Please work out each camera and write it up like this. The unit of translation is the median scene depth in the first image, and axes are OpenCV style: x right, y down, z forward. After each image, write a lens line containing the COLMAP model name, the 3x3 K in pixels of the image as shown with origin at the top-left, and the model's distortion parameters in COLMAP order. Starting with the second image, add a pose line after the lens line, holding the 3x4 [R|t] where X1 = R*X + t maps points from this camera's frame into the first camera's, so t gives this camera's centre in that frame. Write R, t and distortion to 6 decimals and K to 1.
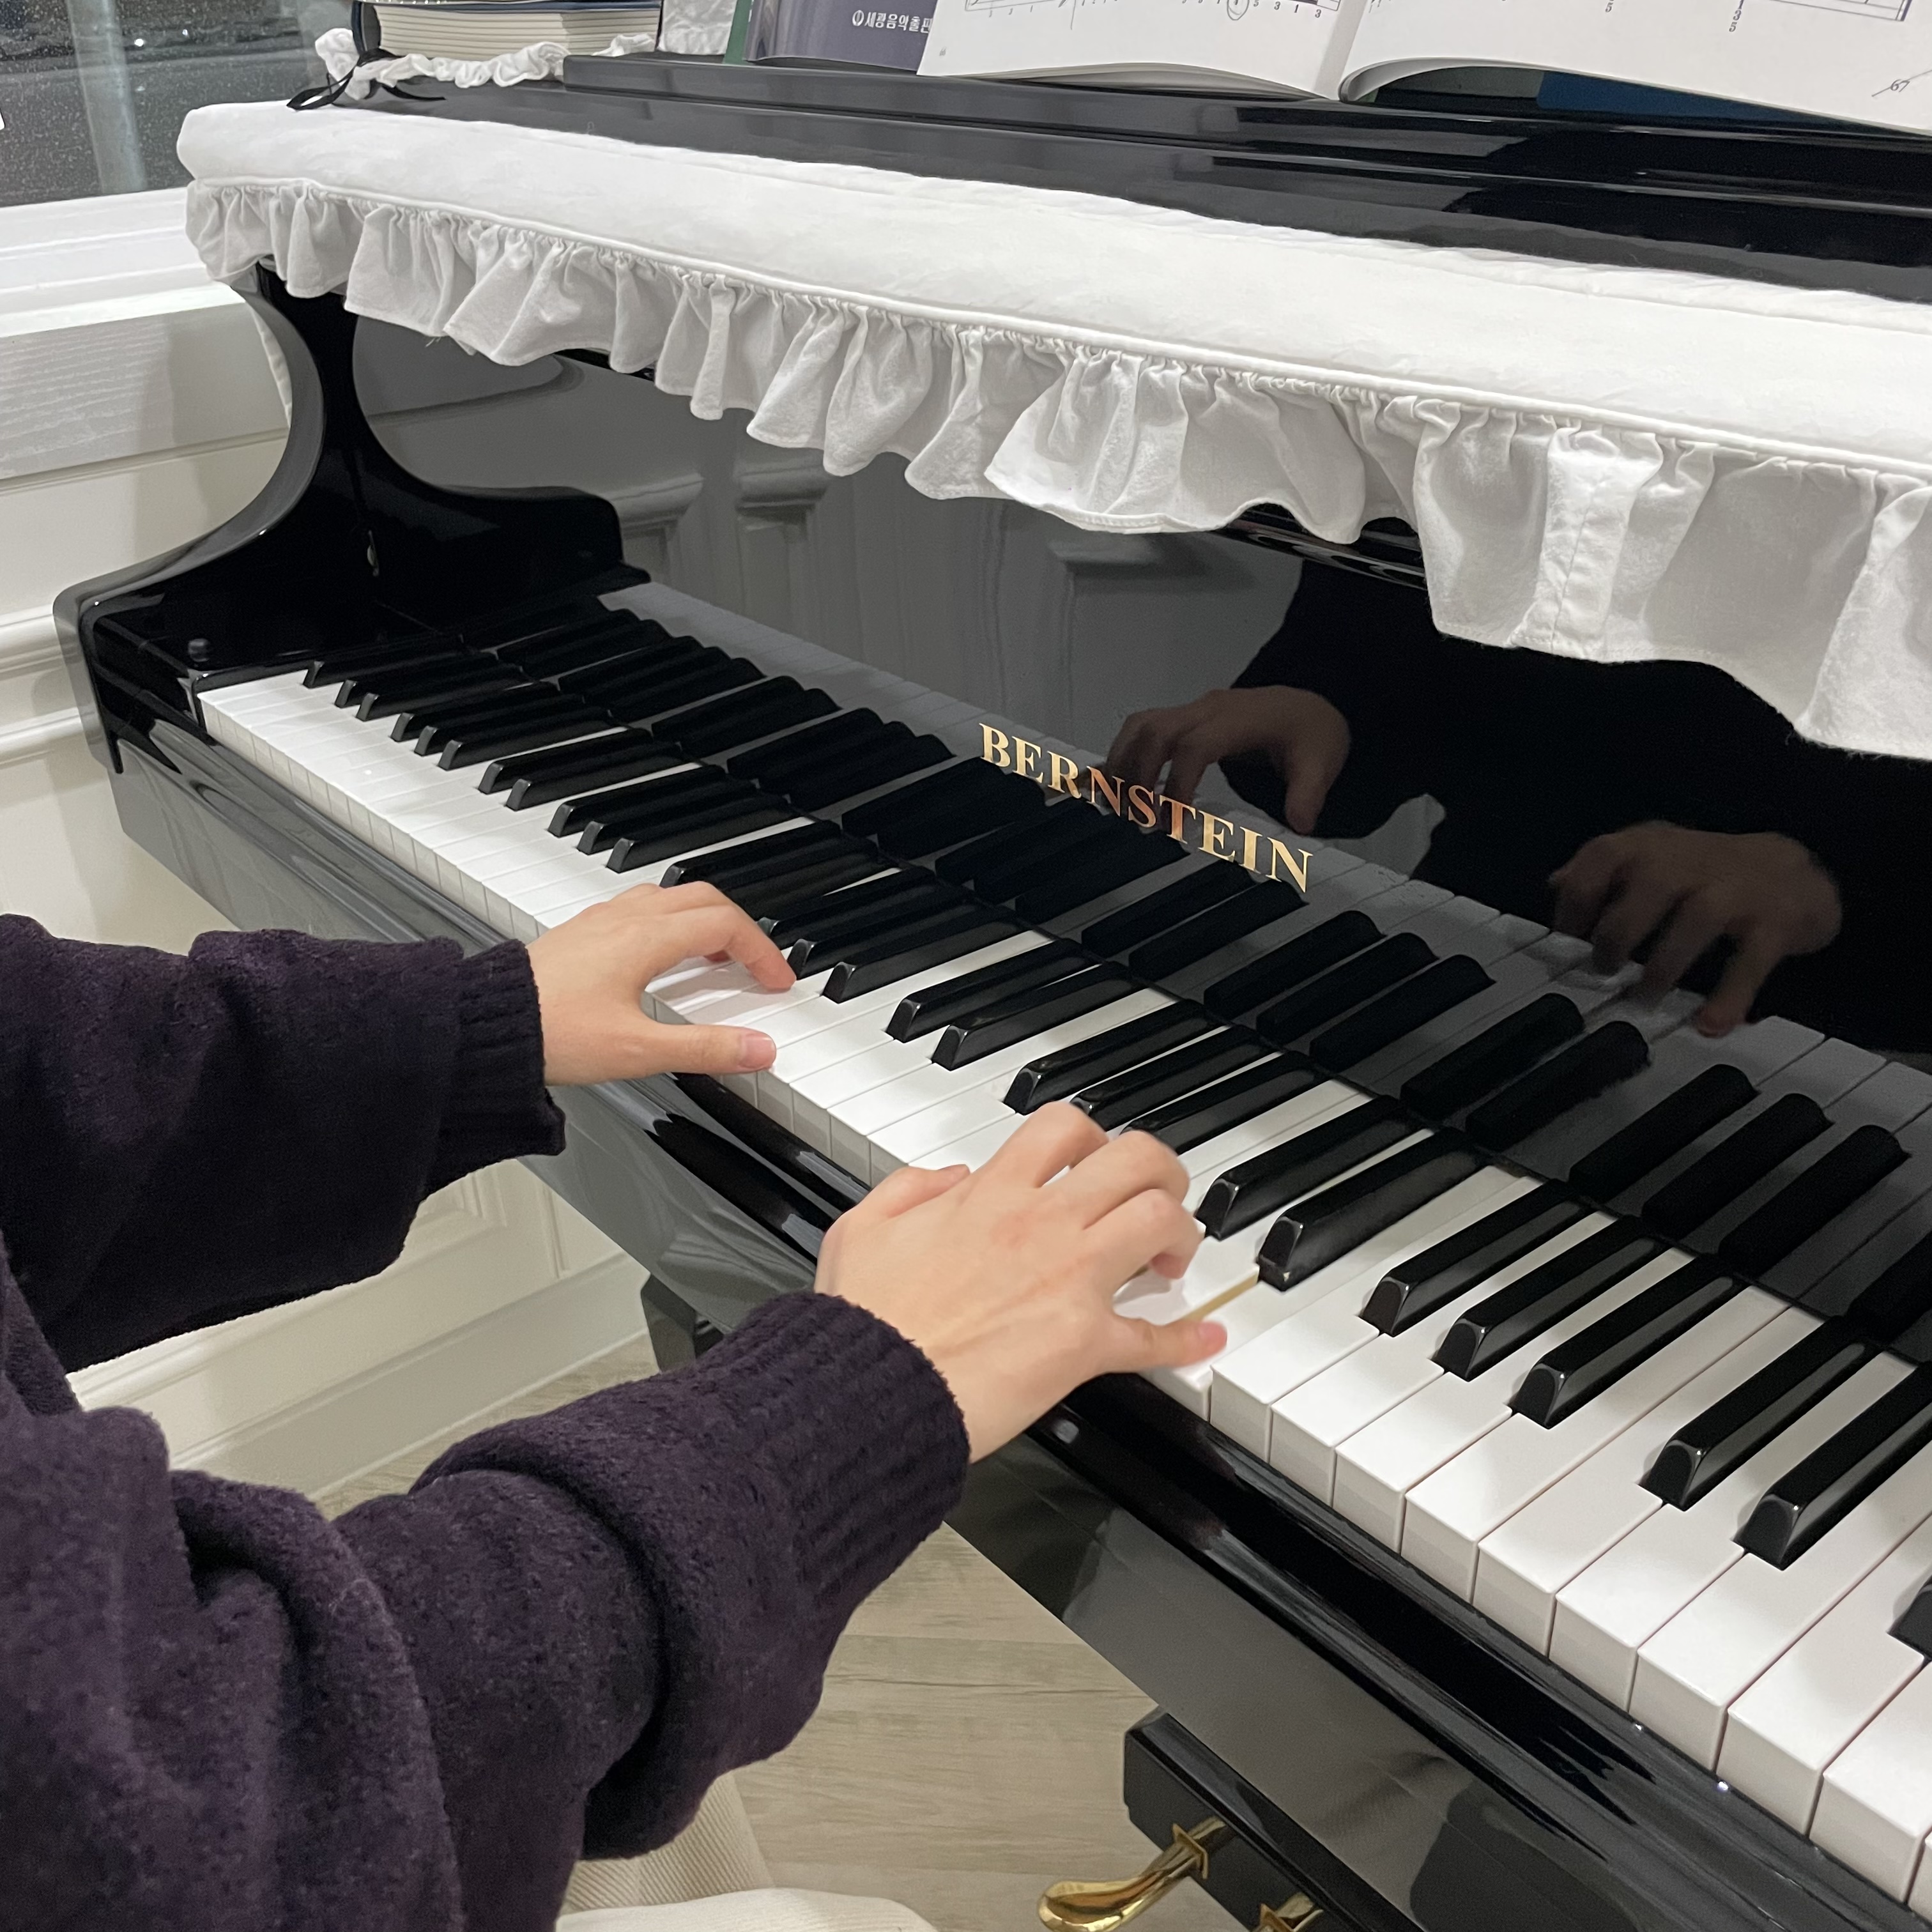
lens RADIAL K [[1966.0, 0, 966.0], [0, 1966.0, 966.0], [0, 0, 1]] dist [0.063017, -0.014103]
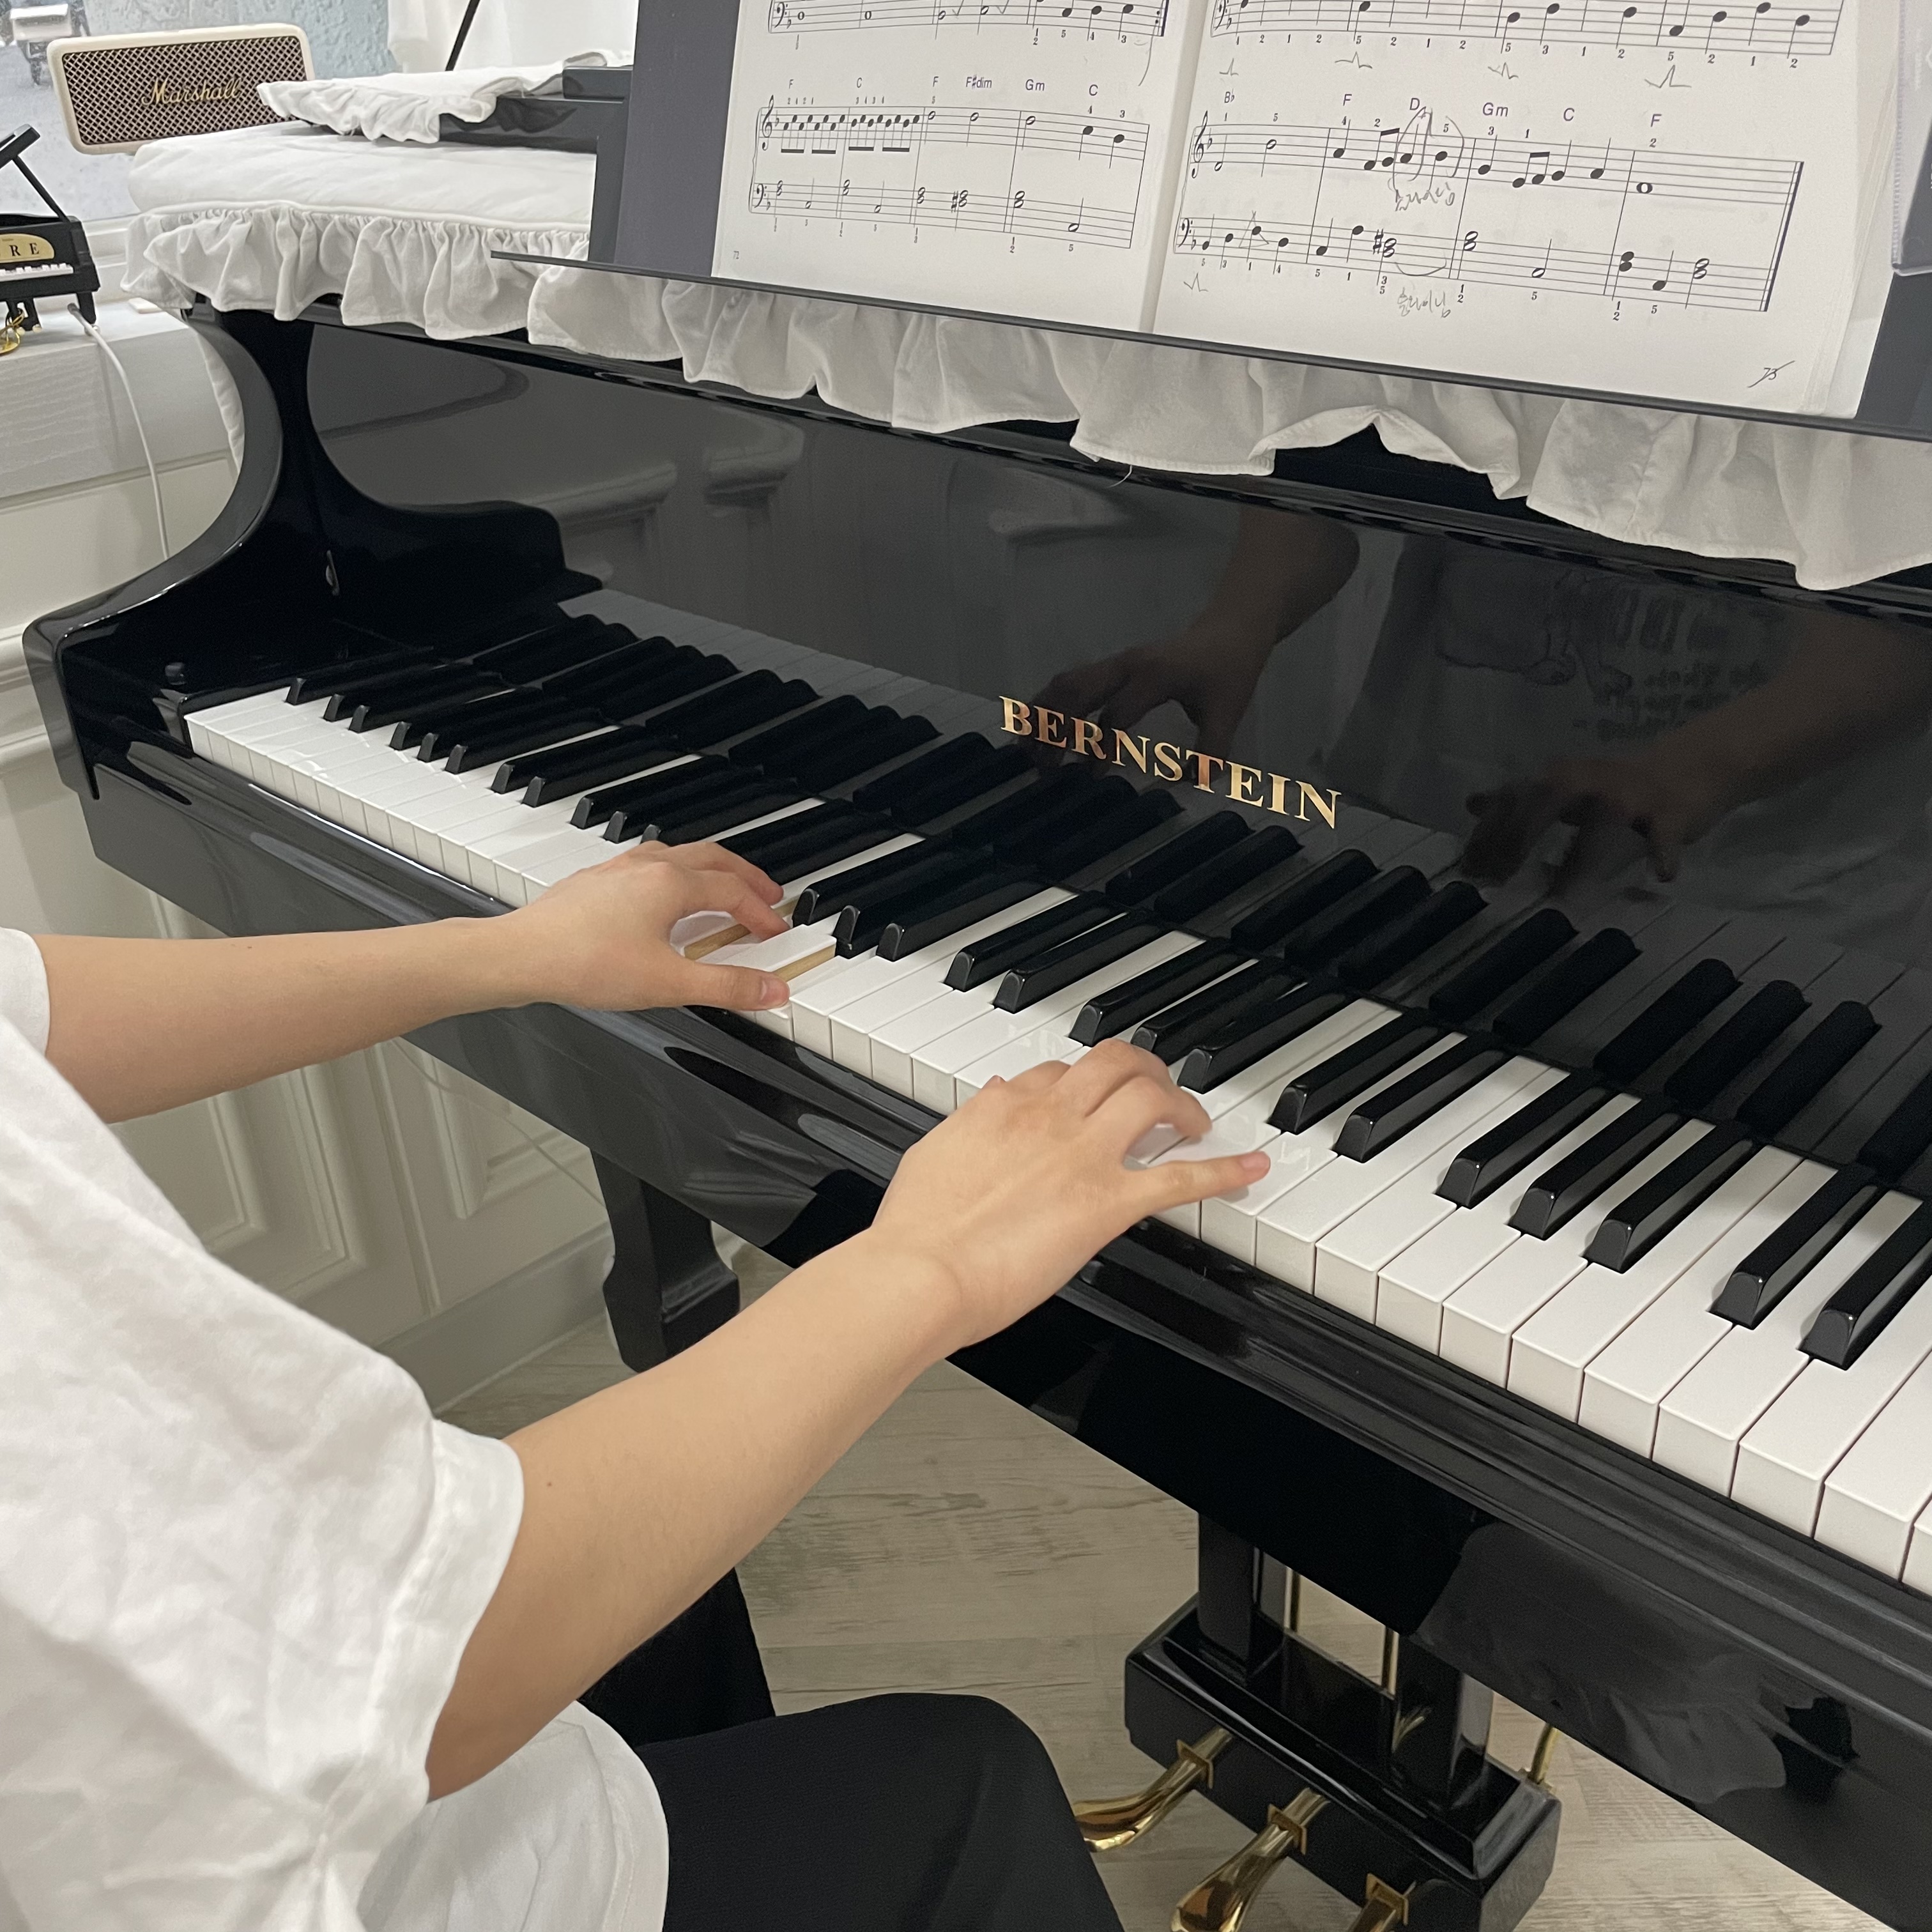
lens RADIAL K [[1958.1, 0, 966.0], [0, 1958.1, 966.0], [0, 0, 1]] dist [0.064076, 0.013273]
pose [[0.995212, -0.060867, 0.076471, -0.092621], [0.060972, 0.998139, 0.000965, 0.019640], [-0.076387, 0.003702, 0.997071, -0.060167]]
